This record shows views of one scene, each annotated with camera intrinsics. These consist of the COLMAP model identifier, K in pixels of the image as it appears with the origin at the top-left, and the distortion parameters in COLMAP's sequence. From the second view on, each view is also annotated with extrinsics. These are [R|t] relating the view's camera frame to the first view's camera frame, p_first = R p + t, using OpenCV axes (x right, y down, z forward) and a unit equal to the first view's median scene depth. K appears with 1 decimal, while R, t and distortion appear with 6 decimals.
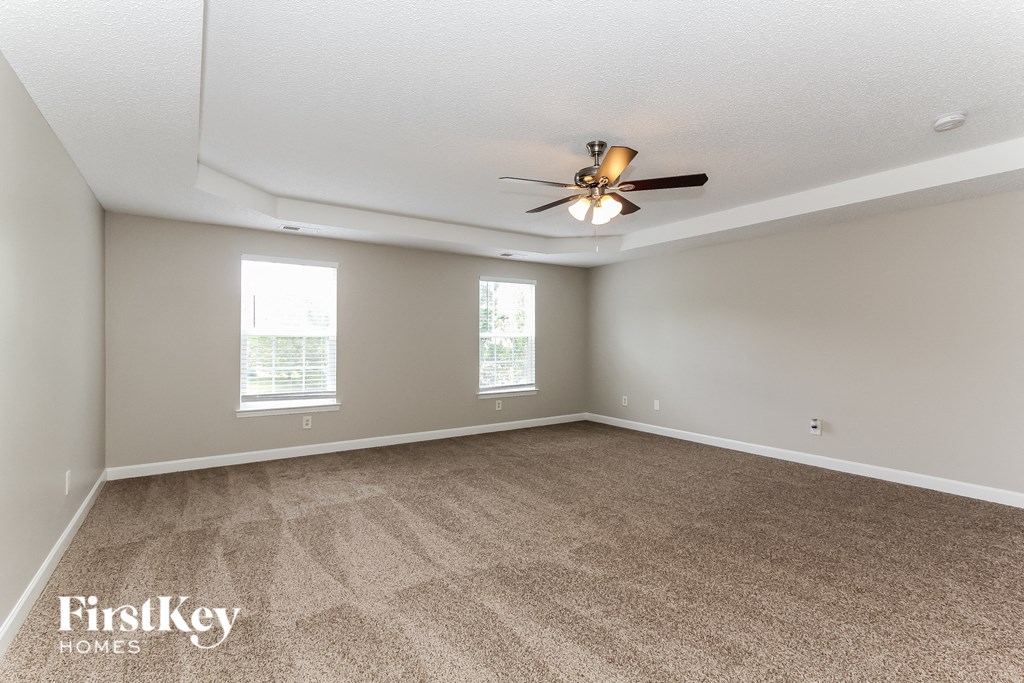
lens RADIAL K [[468.9, 0, 512.0], [0, 468.9, 341.5], [0, 0, 1]] dist [0.000510, 0.000008]
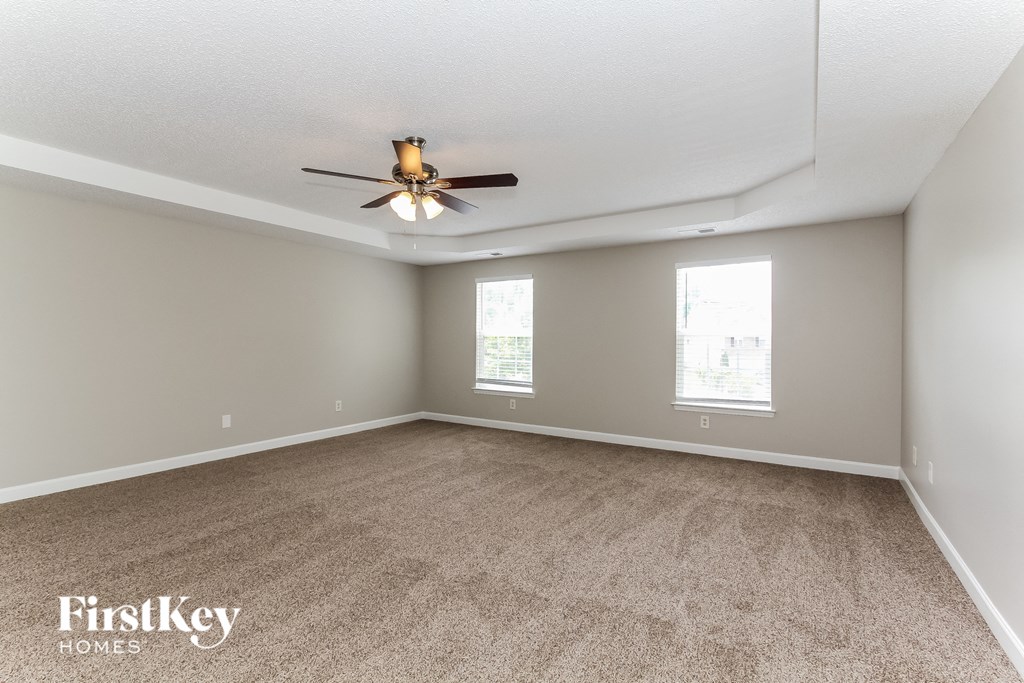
lens RADIAL K [[470.7, 0, 512.0], [0, 470.7, 341.5], [0, 0, 1]] dist [-0.000174, 0.000002]
pose [[0.394523, 0.003686, -0.918879, 0.706533], [-0.005084, 0.999985, 0.001829, 0.000553], [0.918872, 0.003950, 0.394536, 0.479927]]
